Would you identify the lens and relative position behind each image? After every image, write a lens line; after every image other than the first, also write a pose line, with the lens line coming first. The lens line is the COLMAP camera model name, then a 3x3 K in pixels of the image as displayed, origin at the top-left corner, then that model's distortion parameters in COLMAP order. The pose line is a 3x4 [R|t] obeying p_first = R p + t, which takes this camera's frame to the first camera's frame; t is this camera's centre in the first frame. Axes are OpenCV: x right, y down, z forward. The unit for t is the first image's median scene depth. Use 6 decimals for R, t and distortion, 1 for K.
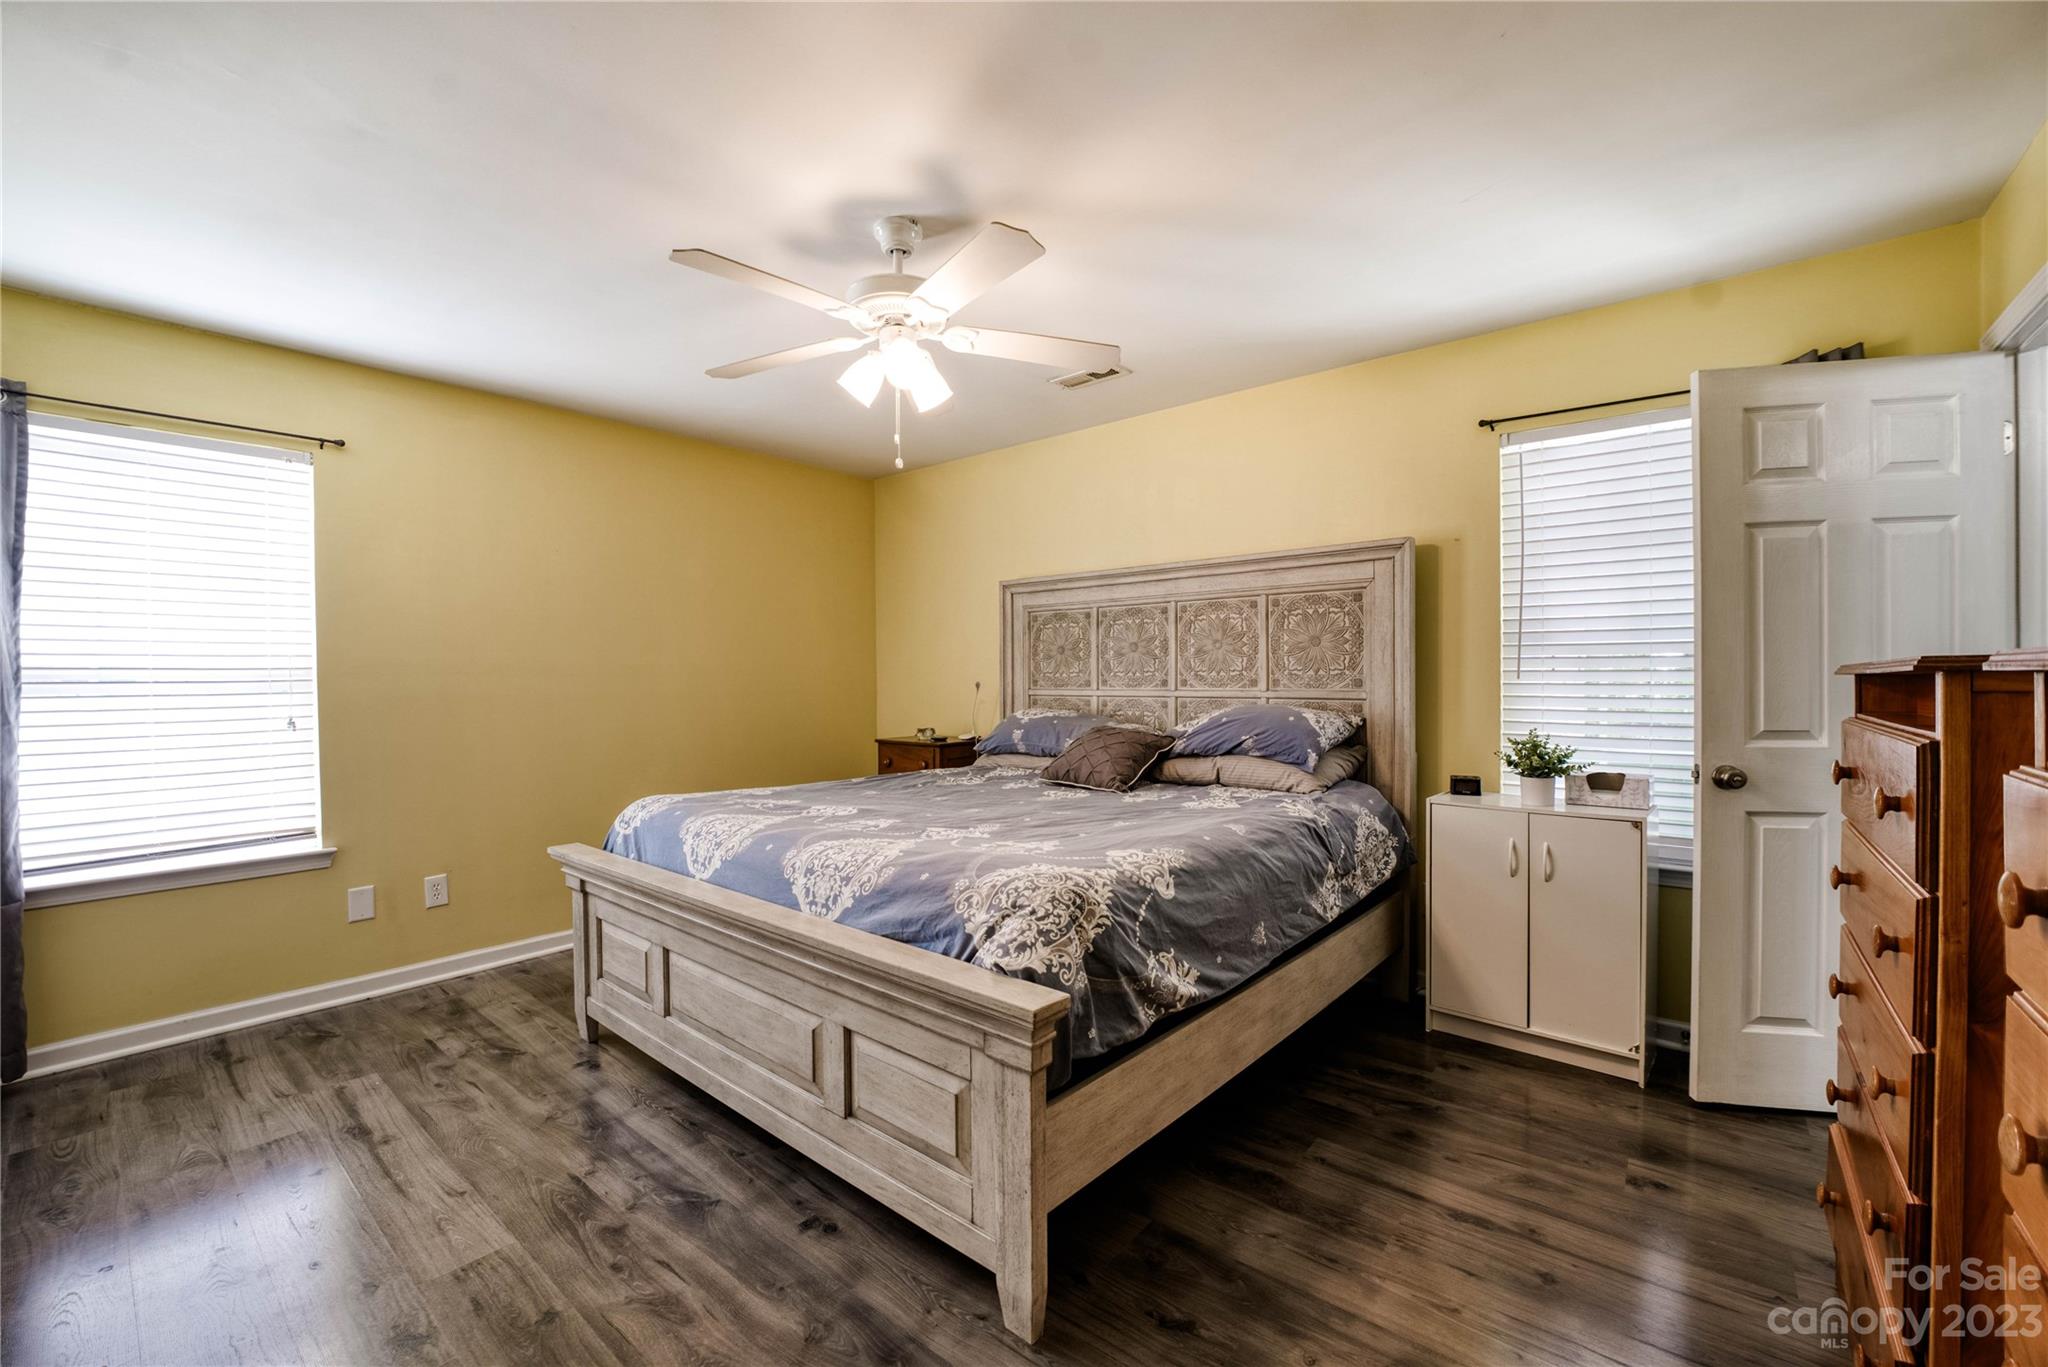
lens RADIAL K [[823.0, 0, 1012.3], [0, 823.0, 684.4], [0, 0, 1]] dist [-0.024716, 0.000267]
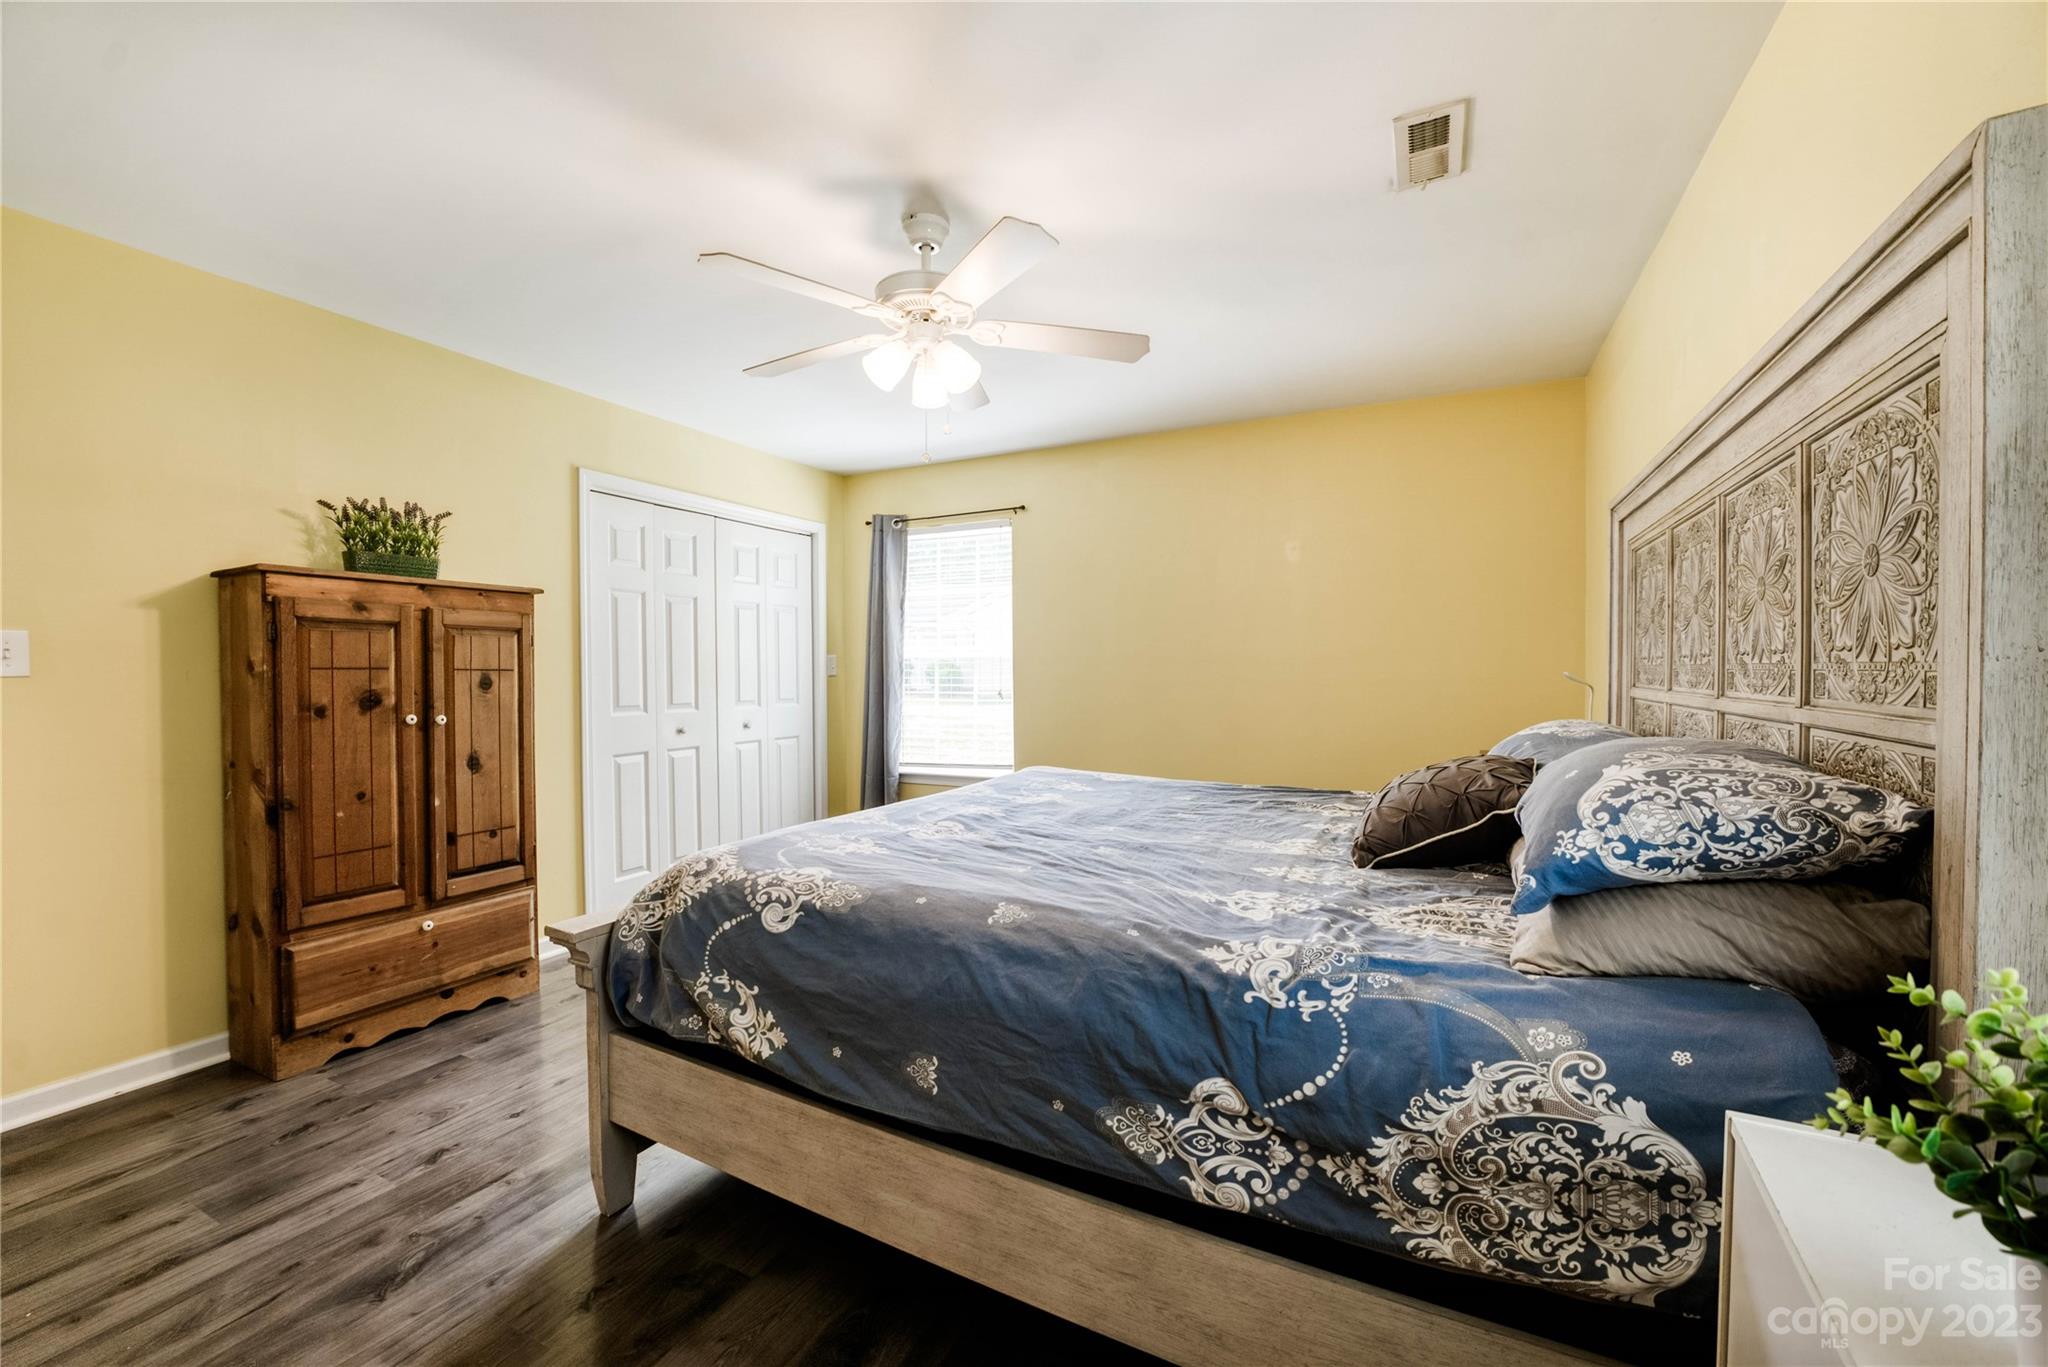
lens RADIAL K [[823.0, 0, 1012.3], [0, 823.0, 684.4], [0, 0, 1]] dist [-0.024716, 0.000267]
pose [[0.229086, 0.024666, -0.973094, 0.884434], [-0.006665, 0.999695, 0.023771, -0.012182], [0.973383, 0.001040, 0.229181, 0.873215]]
